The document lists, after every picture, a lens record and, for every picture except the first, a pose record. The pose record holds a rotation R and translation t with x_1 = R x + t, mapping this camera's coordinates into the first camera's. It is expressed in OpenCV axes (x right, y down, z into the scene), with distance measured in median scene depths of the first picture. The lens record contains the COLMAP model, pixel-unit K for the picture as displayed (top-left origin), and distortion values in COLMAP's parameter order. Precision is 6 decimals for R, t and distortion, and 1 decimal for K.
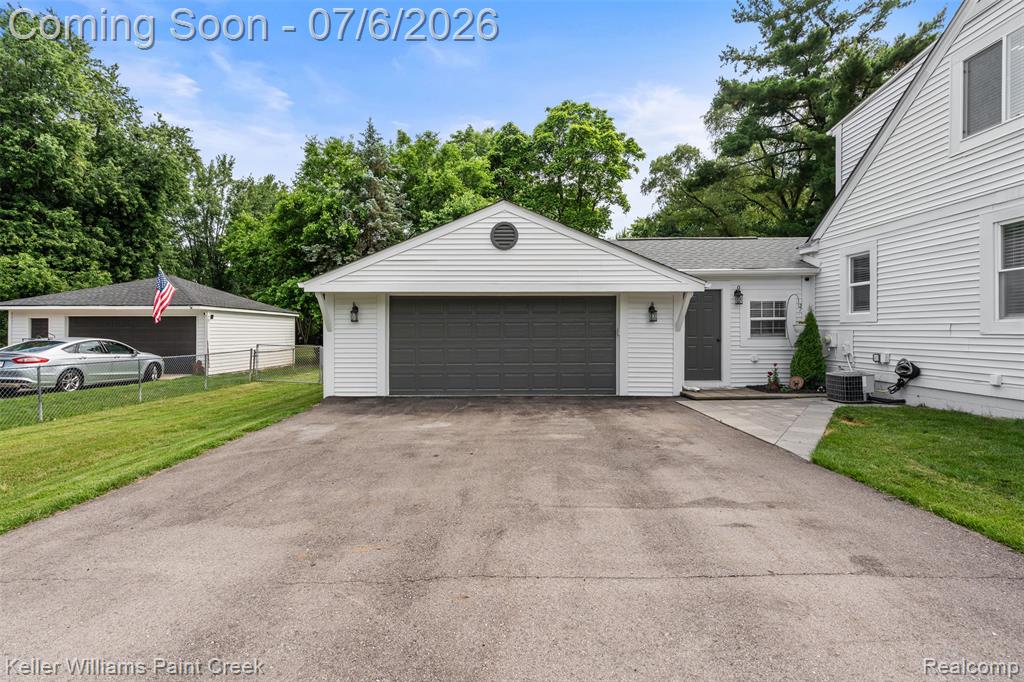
lens RADIAL K [[465.5, 0, 510.8], [0, 465.5, 333.4], [0, 0, 1]] dist [-0.002566, -0.000234]
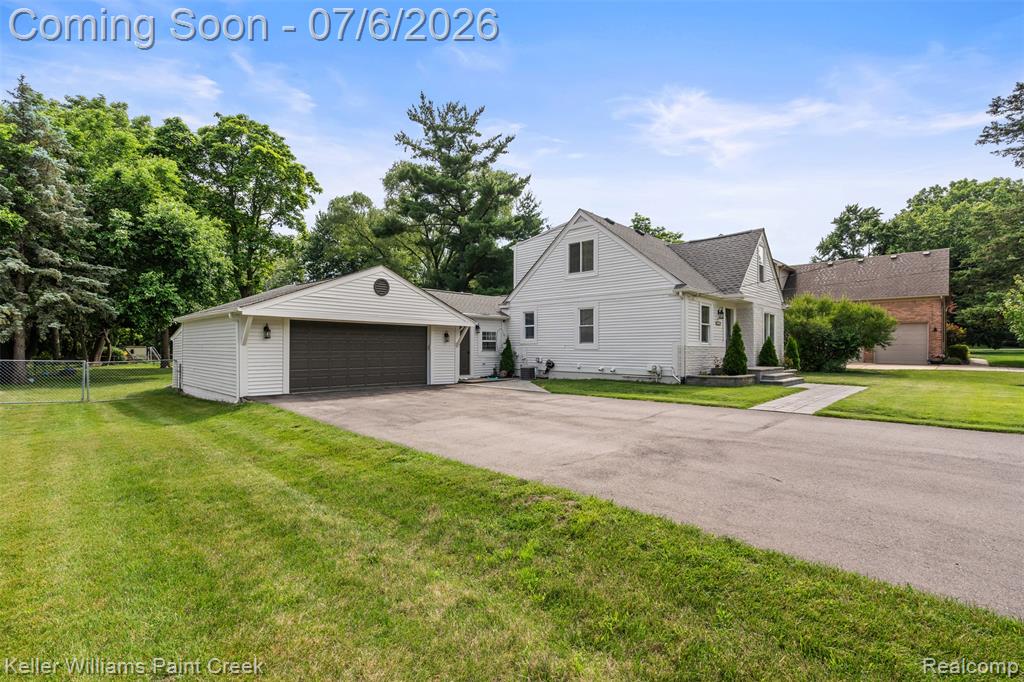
lens RADIAL K [[465.9, 0, 513.3], [0, 465.9, 345.0], [0, 0, 1]] dist [0.003424, 0.000975]
pose [[0.686600, 0.010261, 0.726963, -0.758323], [-0.001700, 0.999920, -0.012508, 0.007711], [-0.727033, 0.007352, 0.686563, -0.376816]]
